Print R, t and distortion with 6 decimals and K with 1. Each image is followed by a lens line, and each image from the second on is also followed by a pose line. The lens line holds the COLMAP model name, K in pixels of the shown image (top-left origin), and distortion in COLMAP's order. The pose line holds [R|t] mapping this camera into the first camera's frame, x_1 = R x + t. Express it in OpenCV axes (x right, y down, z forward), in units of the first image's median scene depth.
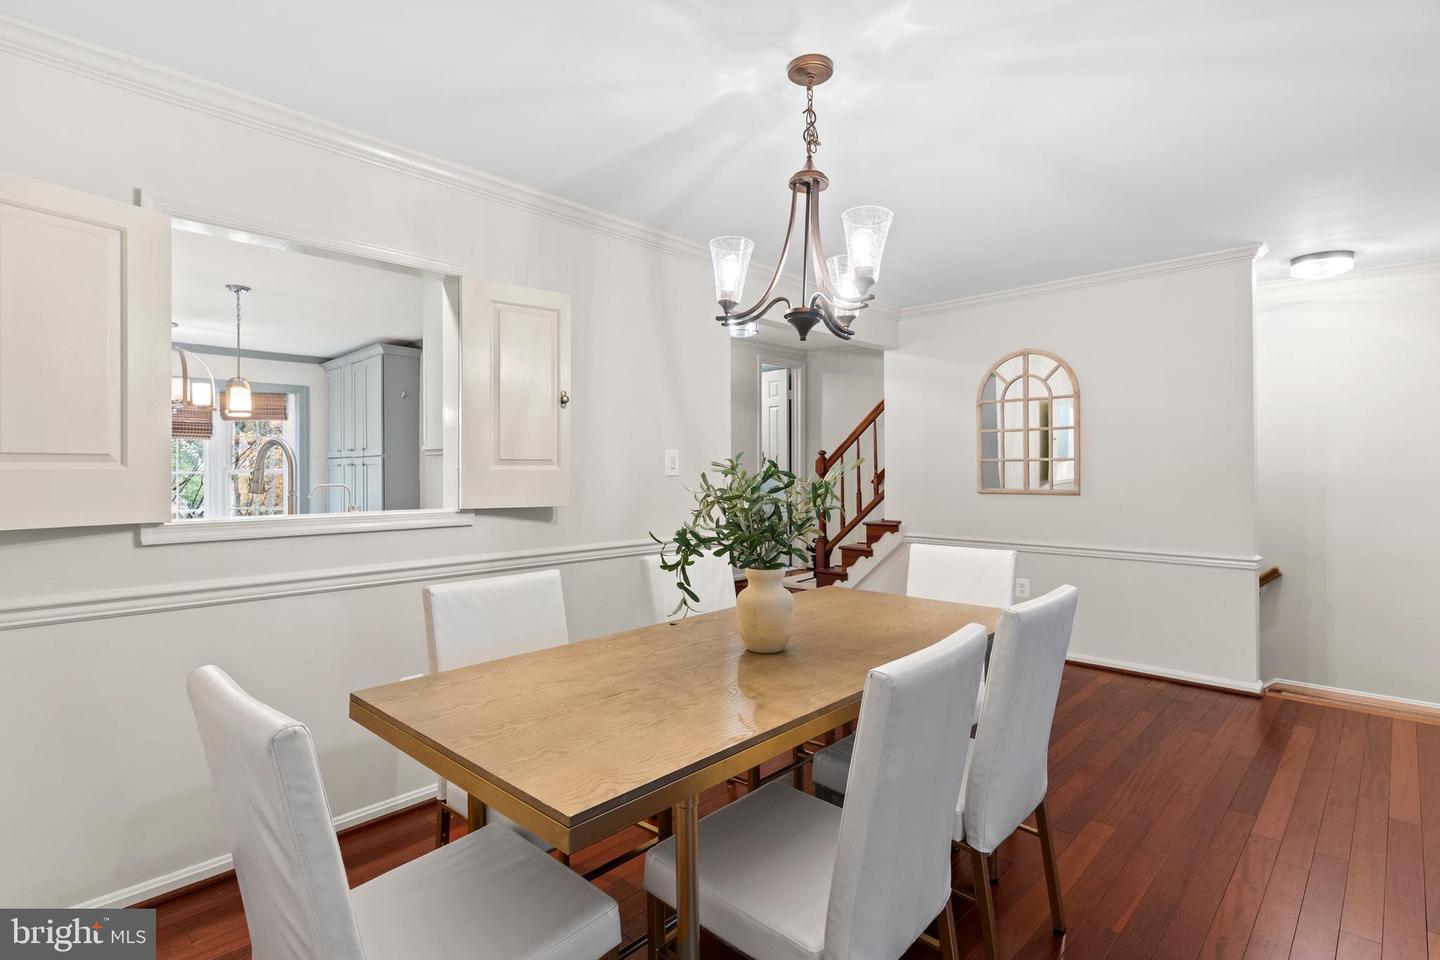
lens RADIAL K [[697.8, 0, 711.6], [0, 697.8, 469.2], [0, 0, 1]] dist [0.000971, 0.000591]
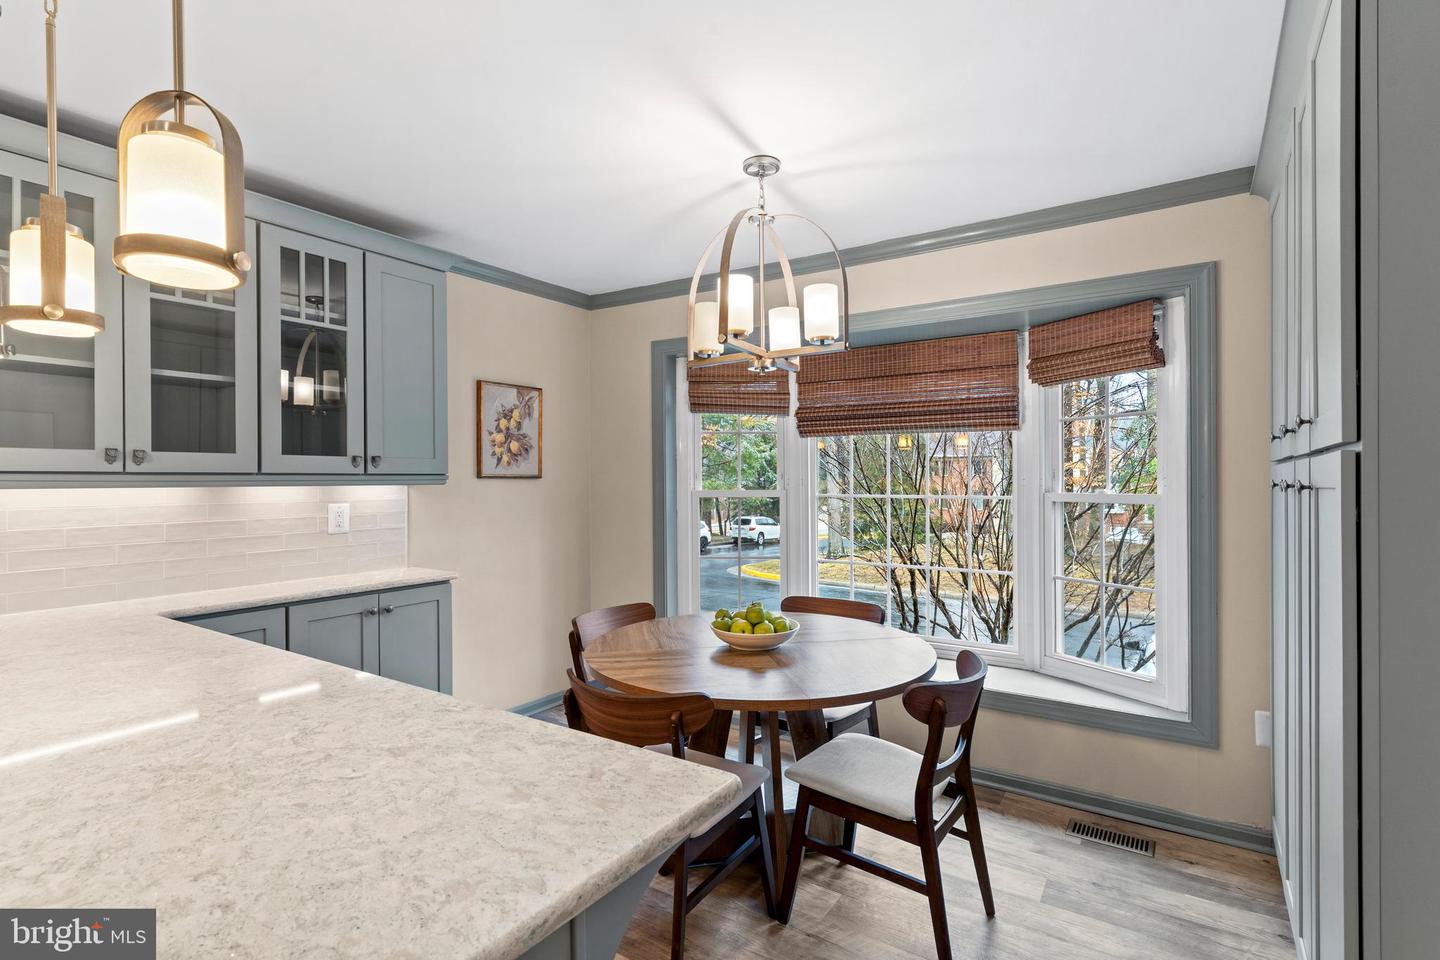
lens RADIAL K [[718.7, 0, 720.0], [0, 718.7, 480.0], [0, 0, 1]] dist [0.034171, 0.000150]
pose [[0.181156, 0.000734, -0.983454, -0.263368], [0.000498, 1.000000, 0.000839, -0.009120], [0.983454, -0.000642, 0.181156, 0.696740]]
